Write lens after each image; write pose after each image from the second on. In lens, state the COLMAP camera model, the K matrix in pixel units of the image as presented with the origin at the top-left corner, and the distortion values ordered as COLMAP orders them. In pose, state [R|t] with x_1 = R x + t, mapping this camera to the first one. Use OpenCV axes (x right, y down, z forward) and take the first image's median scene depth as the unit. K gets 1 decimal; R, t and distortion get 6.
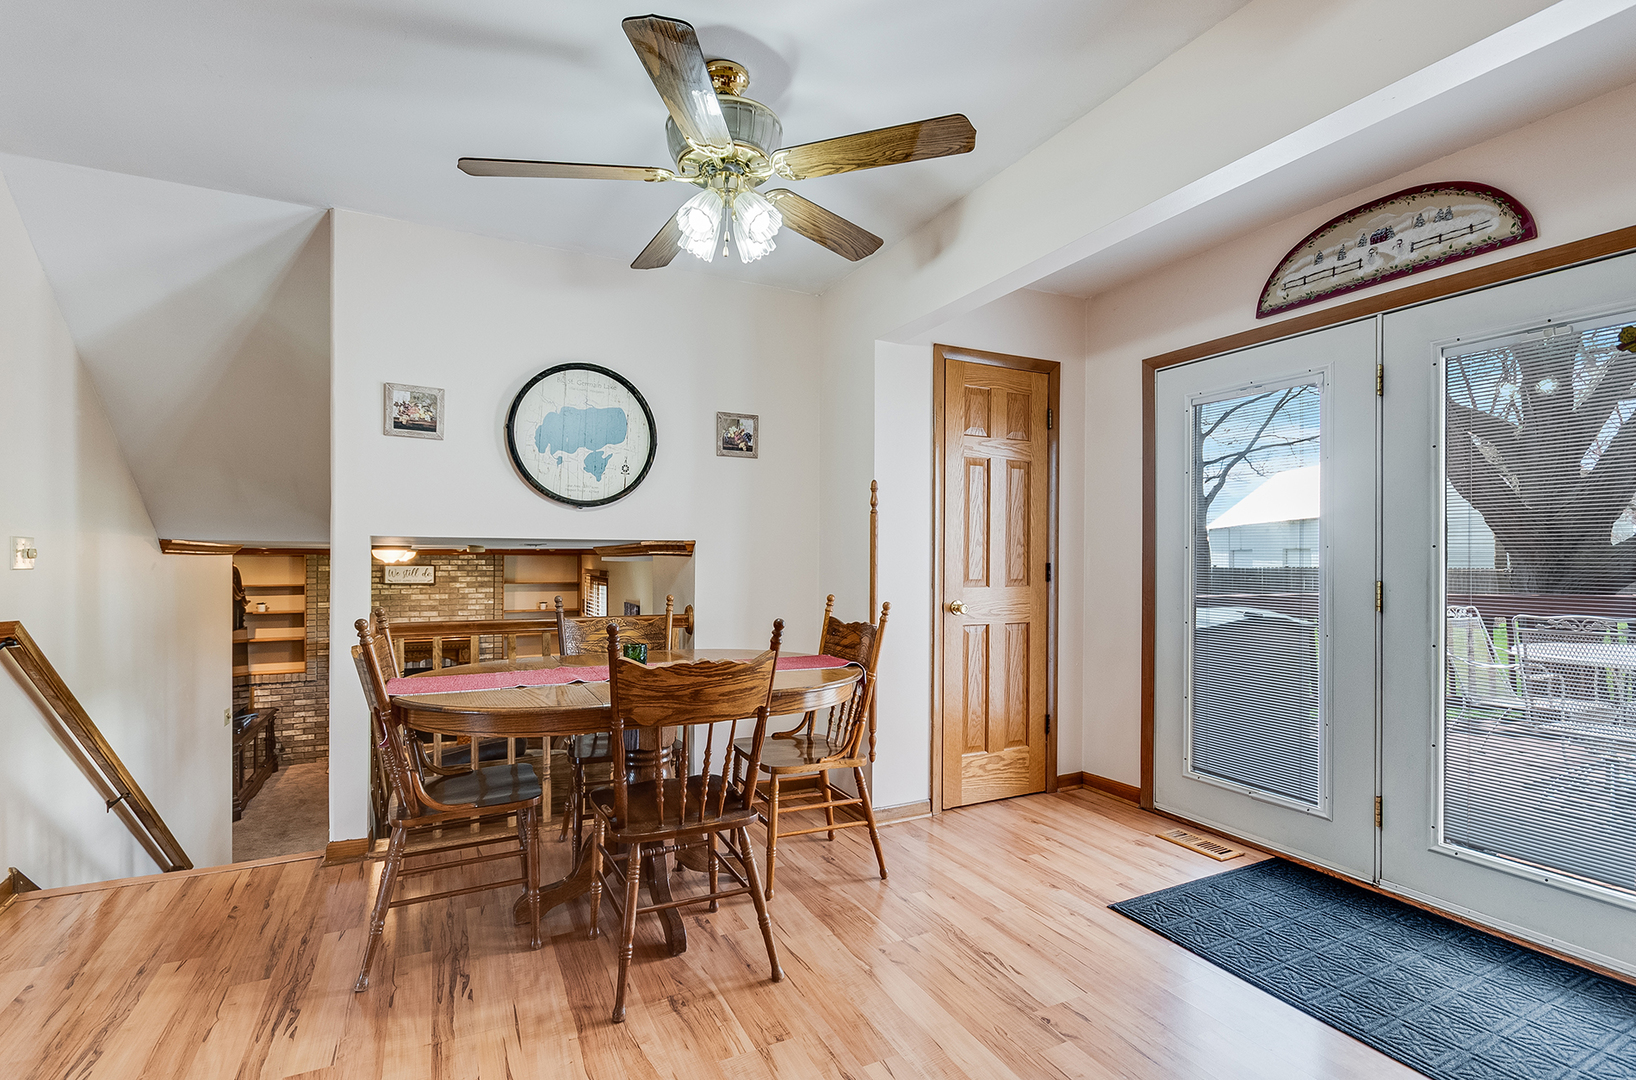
lens RADIAL K [[751.2, 0, 812.9], [0, 751.2, 548.4], [0, 0, 1]] dist [-0.000496, -0.000163]
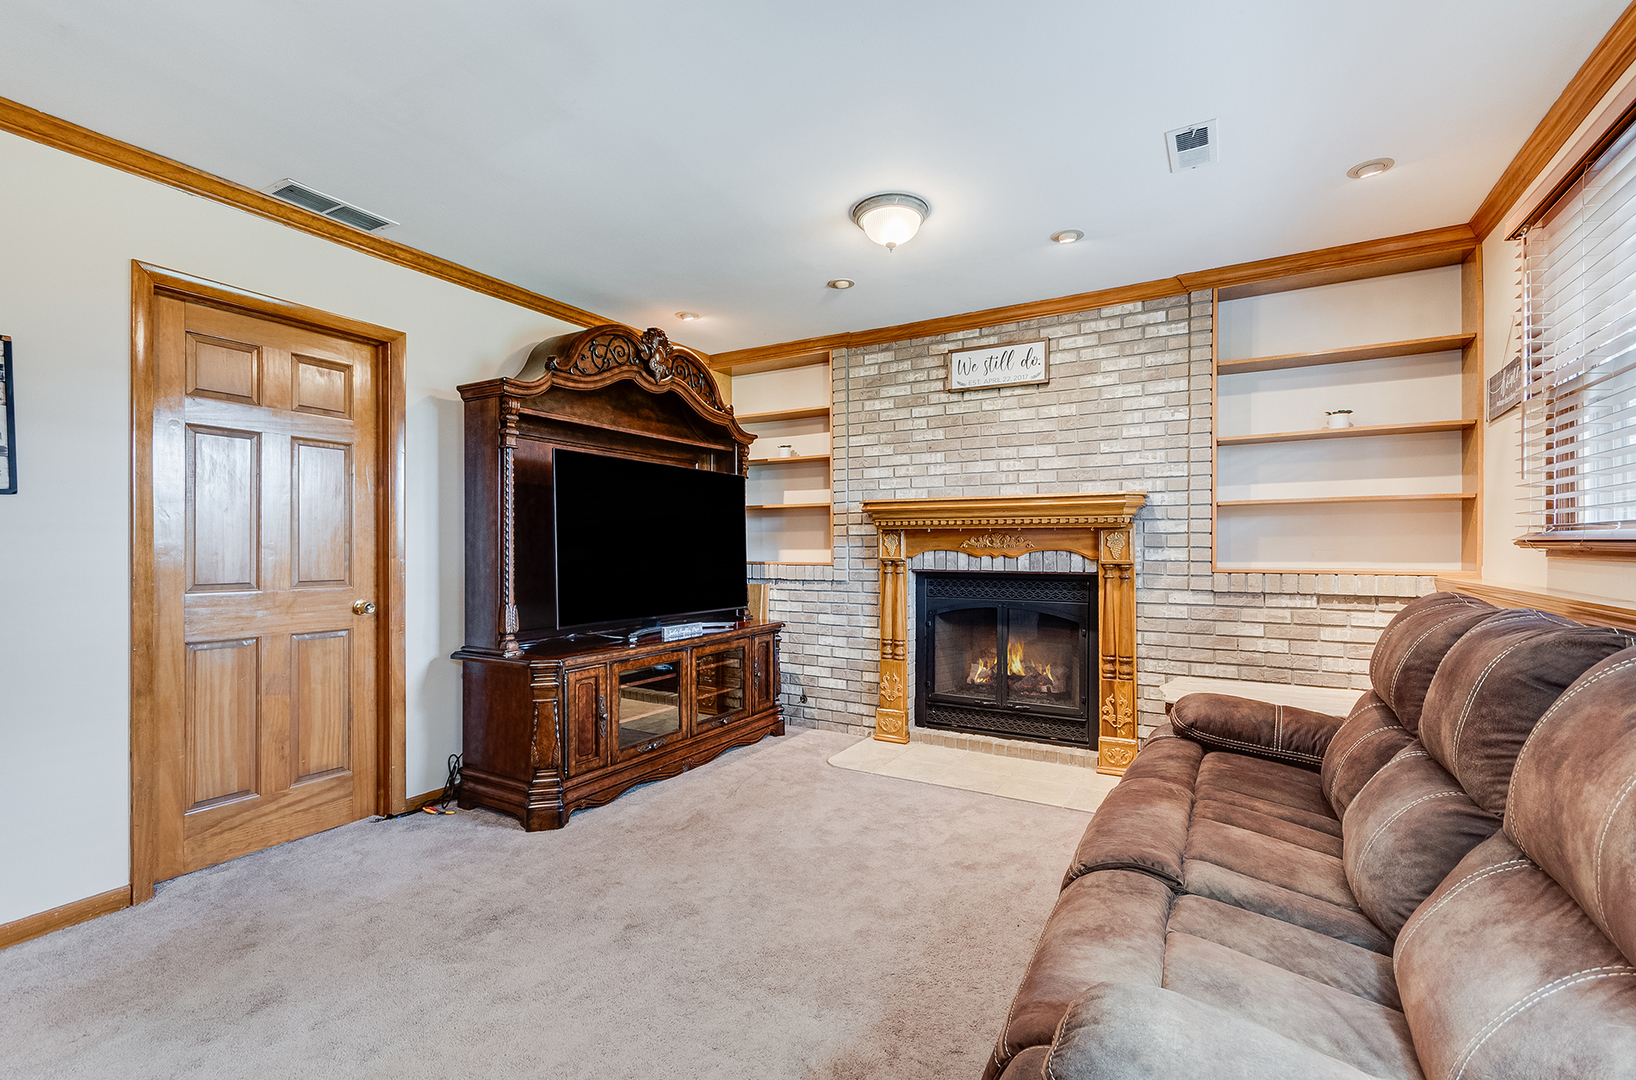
lens RADIAL K [[715.5, 0, 814.5], [0, 715.5, 544.0], [0, 0, 1]] dist [-0.002394, -0.000052]
pose [[0.549688, -0.004523, -0.835358, -0.233340], [0.009806, 0.999951, 0.001038, 0.140796], [0.835313, -0.008762, 0.549705, 0.663751]]
